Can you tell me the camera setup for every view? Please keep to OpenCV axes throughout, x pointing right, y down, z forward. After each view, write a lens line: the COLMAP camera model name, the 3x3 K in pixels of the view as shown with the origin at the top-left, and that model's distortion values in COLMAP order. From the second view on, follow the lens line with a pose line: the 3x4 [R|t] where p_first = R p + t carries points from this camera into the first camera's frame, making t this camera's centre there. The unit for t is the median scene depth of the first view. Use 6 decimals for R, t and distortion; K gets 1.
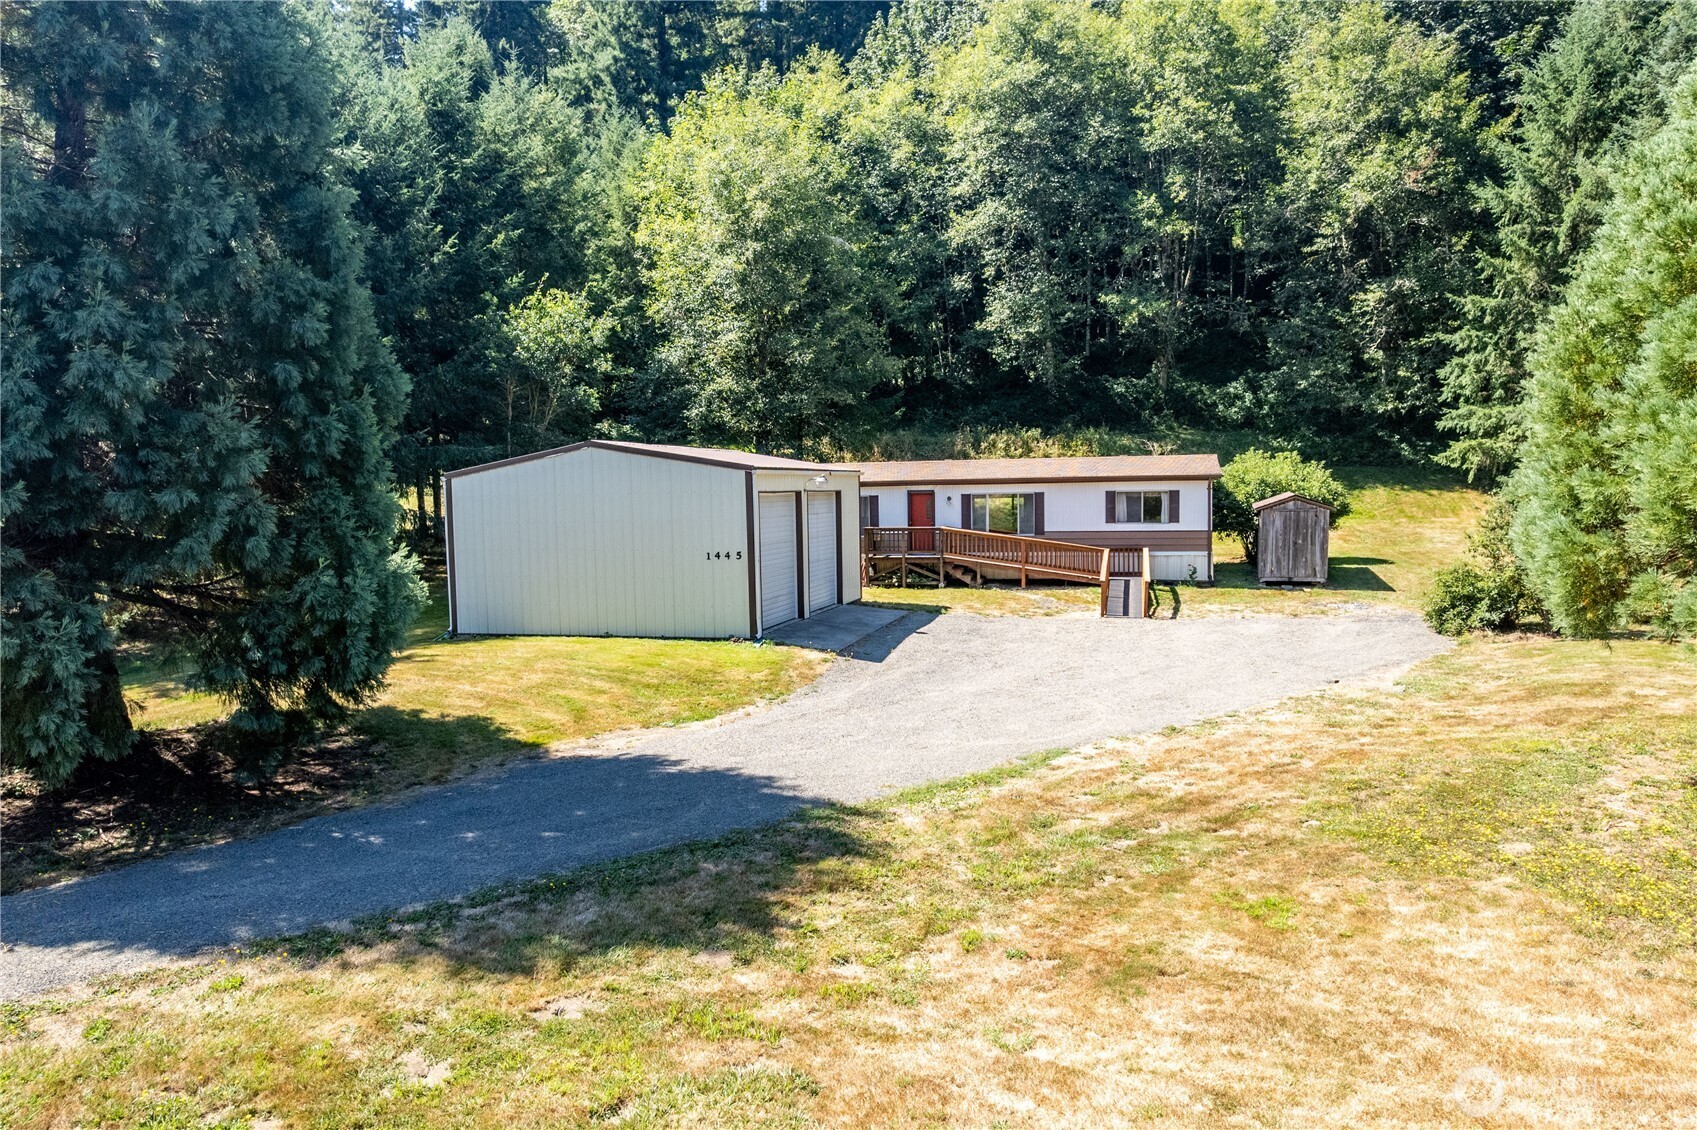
lens RADIAL K [[1153.9, 0, 853.5], [0, 1153.9, 594.9], [0, 0, 1]] dist [-0.078497, 0.042528]
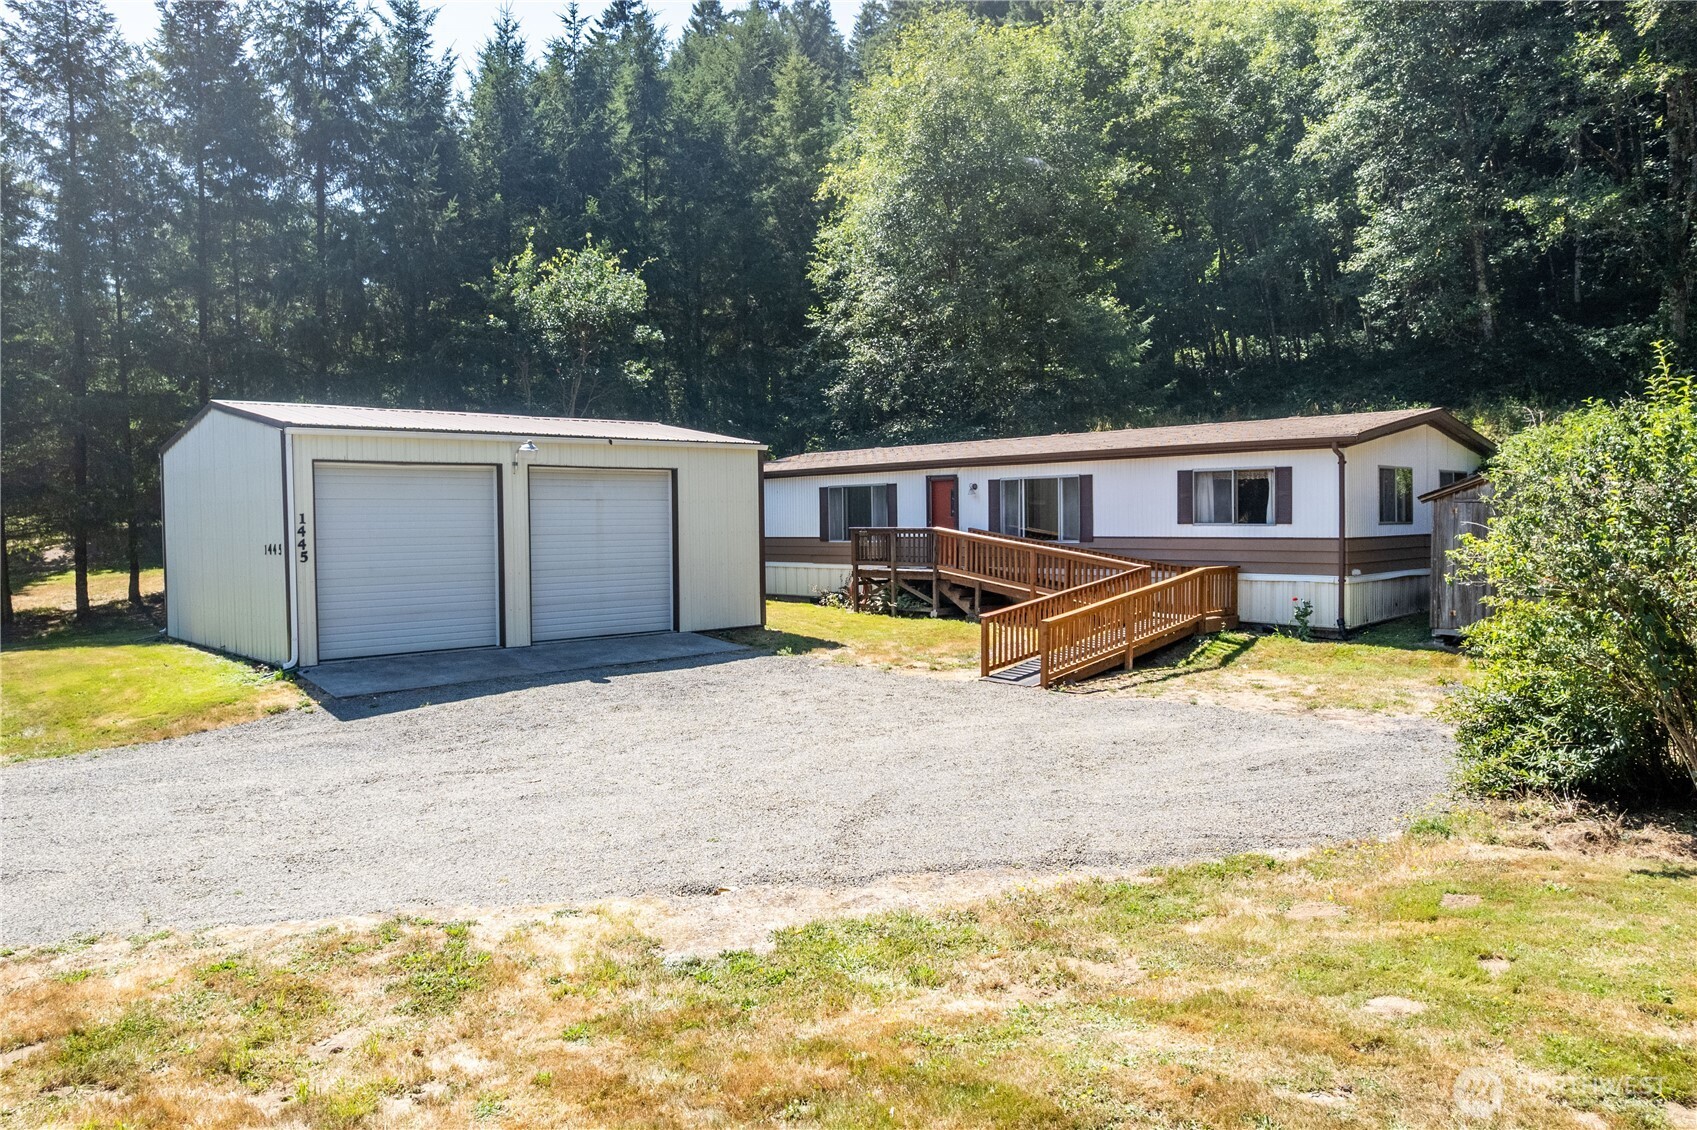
lens RADIAL K [[1153.9, 0, 853.5], [0, 1153.9, 594.9], [0, 0, 1]] dist [-0.078497, 0.042528]
pose [[0.851638, 0.041653, -0.522472, 0.378344], [-0.051424, 0.998668, -0.004206, -0.013529], [0.521601, 0.030449, 0.852646, 0.385837]]
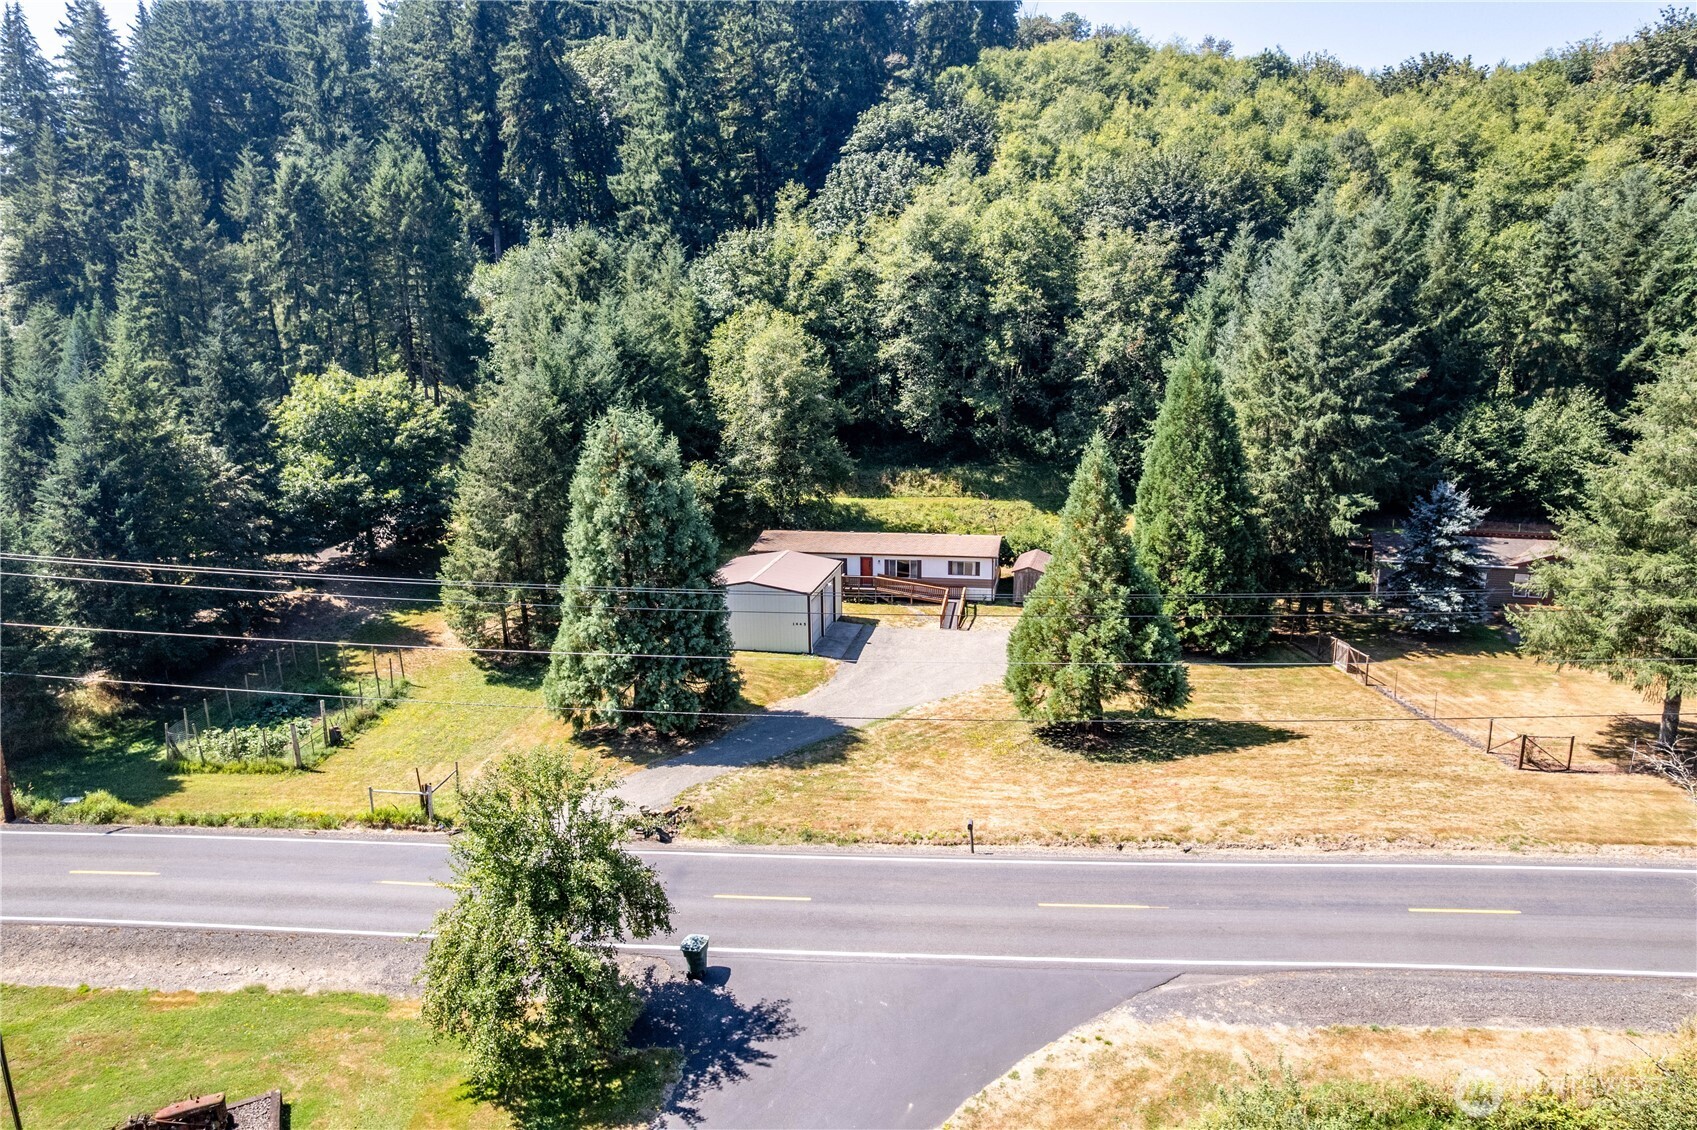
lens RADIAL K [[1060.5, 0, 840.4], [0, 1060.5, 613.7], [0, 0, 1]] dist [-0.085762, 0.068321]
pose [[0.998677, -0.009855, 0.050465, -0.095417], [0.000966, 0.984884, 0.173211, -0.337934], [-0.051409, -0.172933, 0.983591, -1.023491]]
